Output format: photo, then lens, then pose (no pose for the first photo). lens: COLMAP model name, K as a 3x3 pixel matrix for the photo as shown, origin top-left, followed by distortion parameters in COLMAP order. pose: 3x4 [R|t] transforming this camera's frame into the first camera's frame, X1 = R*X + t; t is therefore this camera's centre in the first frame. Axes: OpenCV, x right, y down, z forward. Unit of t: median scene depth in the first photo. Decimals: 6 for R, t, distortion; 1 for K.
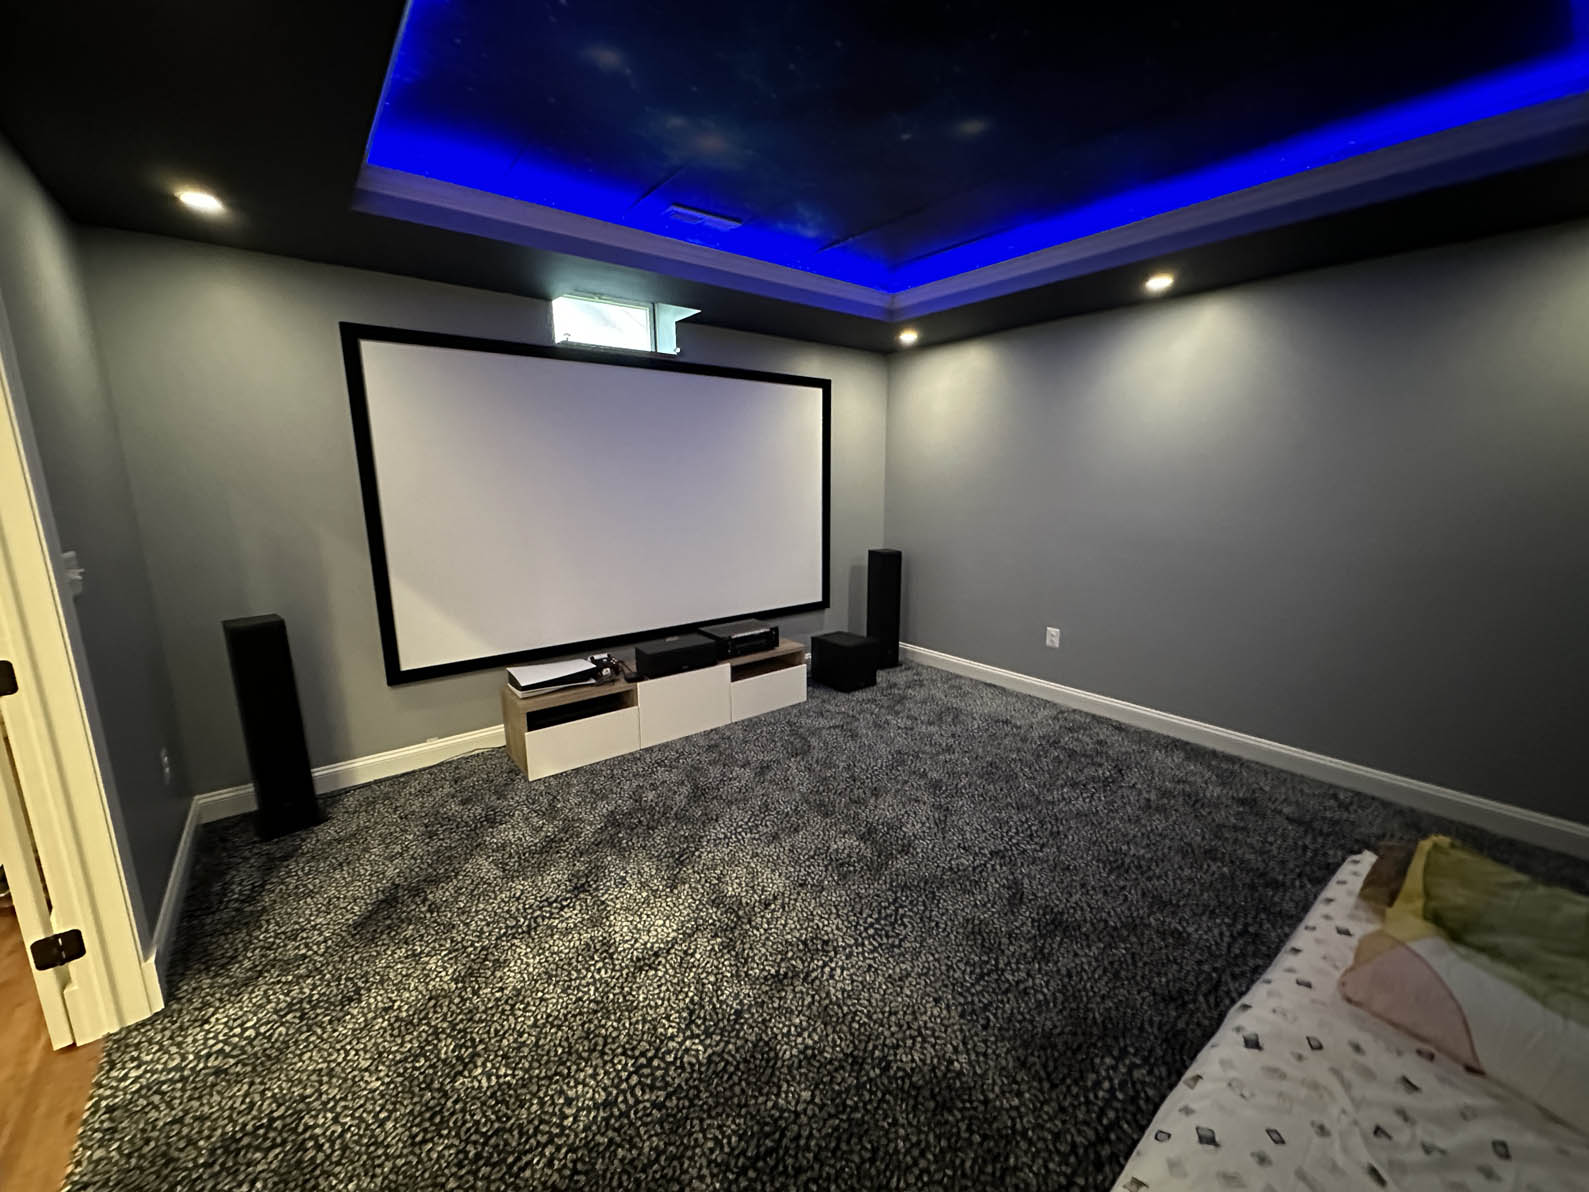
lens RADIAL K [[635.6, 0, 795.1], [0, 635.6, 596.7], [0, 0, 1]] dist [-0.002435, 0.000140]
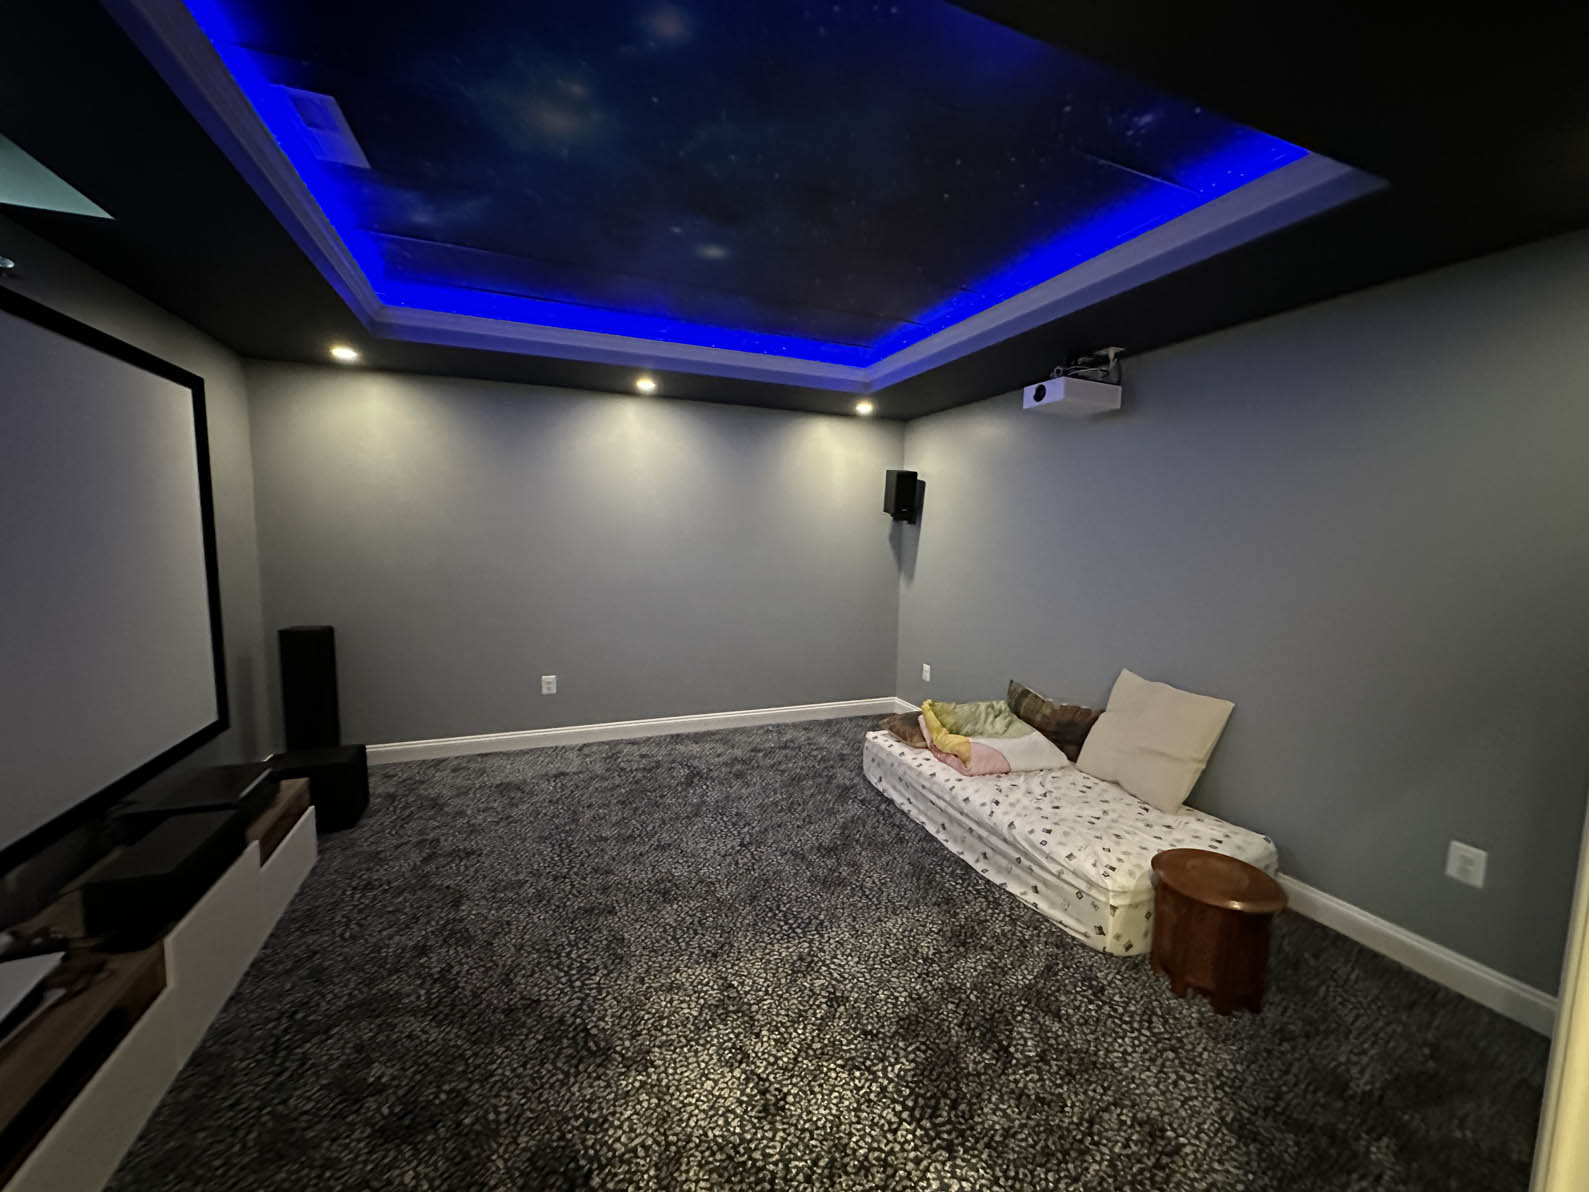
lens RADIAL K [[635.6, 0, 796.7], [0, 635.6, 597.0], [0, 0, 1]] dist [-0.002435, 0.000140]
pose [[0.276096, -0.086370, 0.957242, -0.841789], [0.165304, 0.985381, 0.041230, -0.096999], [-0.946808, 0.146852, 0.286337, 0.547802]]
